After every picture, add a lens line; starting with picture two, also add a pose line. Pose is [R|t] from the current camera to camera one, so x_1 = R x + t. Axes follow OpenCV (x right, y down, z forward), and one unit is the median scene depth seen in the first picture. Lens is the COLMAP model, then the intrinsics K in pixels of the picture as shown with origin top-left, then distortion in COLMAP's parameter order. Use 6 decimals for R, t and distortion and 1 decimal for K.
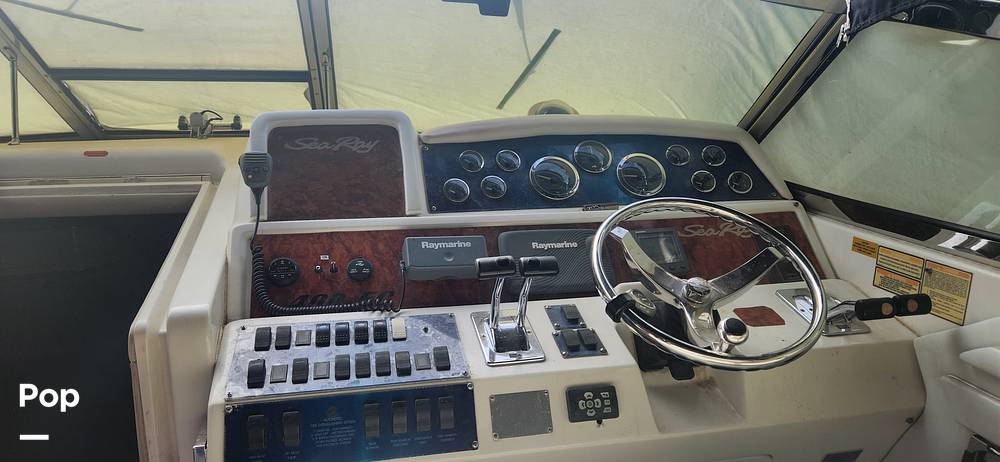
lens RADIAL K [[659.5, 0, 498.1], [0, 659.5, 246.0], [0, 0, 1]] dist [0.087702, -0.064689]
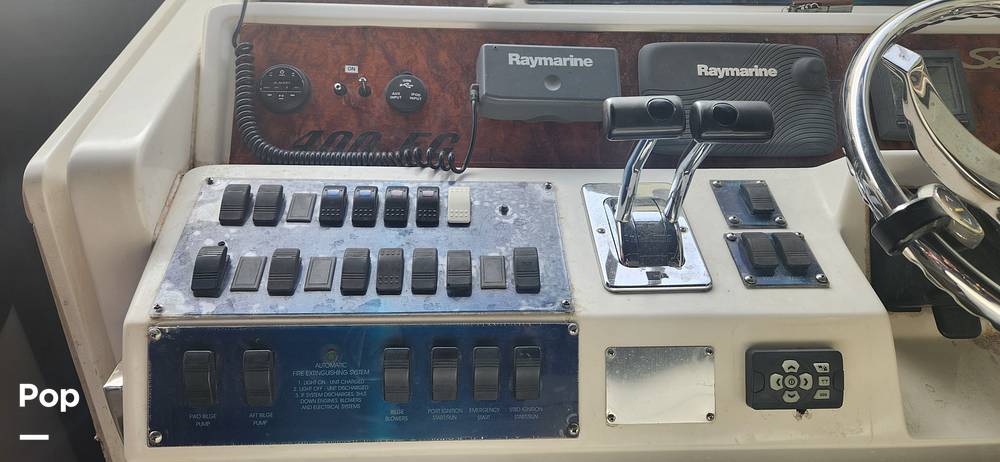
lens RADIAL K [[670.9, 0, 500.0], [0, 670.9, 231.0], [0, 0, 1]] dist [0.077931, -0.074663]
pose [[0.986977, 0.096262, -0.128883, -0.034185], [-0.059566, 0.962938, 0.263063, -0.012358], [0.149430, -0.251960, 0.956131, 0.422921]]
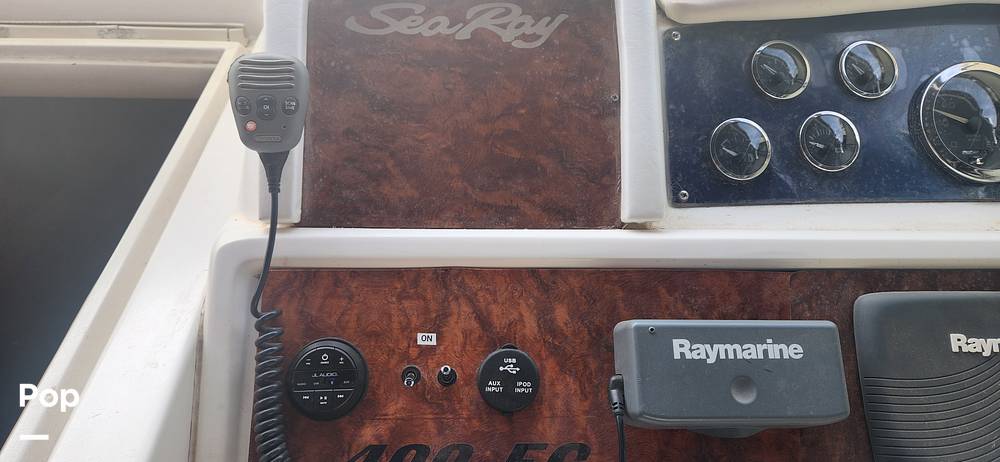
lens RADIAL K [[662.4, 0, 504.0], [0, 662.4, 223.9], [0, 0, 1]] dist [0.074050, -0.067976]
pose [[0.983213, 0.108969, -0.146349, -0.177405], [-0.062118, 0.954074, 0.293060, -0.191307], [0.171562, -0.279050, 0.944827, 0.700222]]
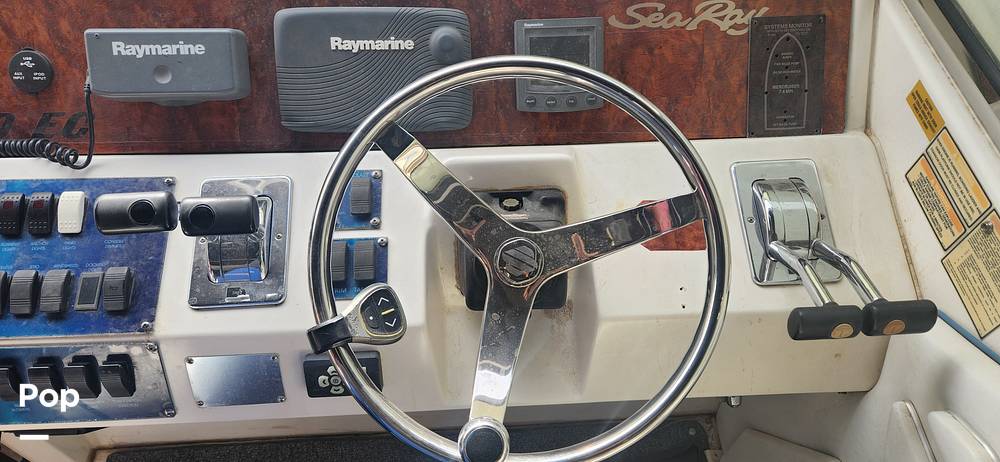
lens RADIAL K [[662.4, 0, 504.0], [0, 662.4, 223.9], [0, 0, 1]] dist [0.074050, -0.067976]
pose [[0.986249, 0.144699, -0.079850, 0.312569], [-0.057407, 0.753010, 0.655500, -0.315340], [0.154978, -0.641902, 0.750962, 0.562593]]
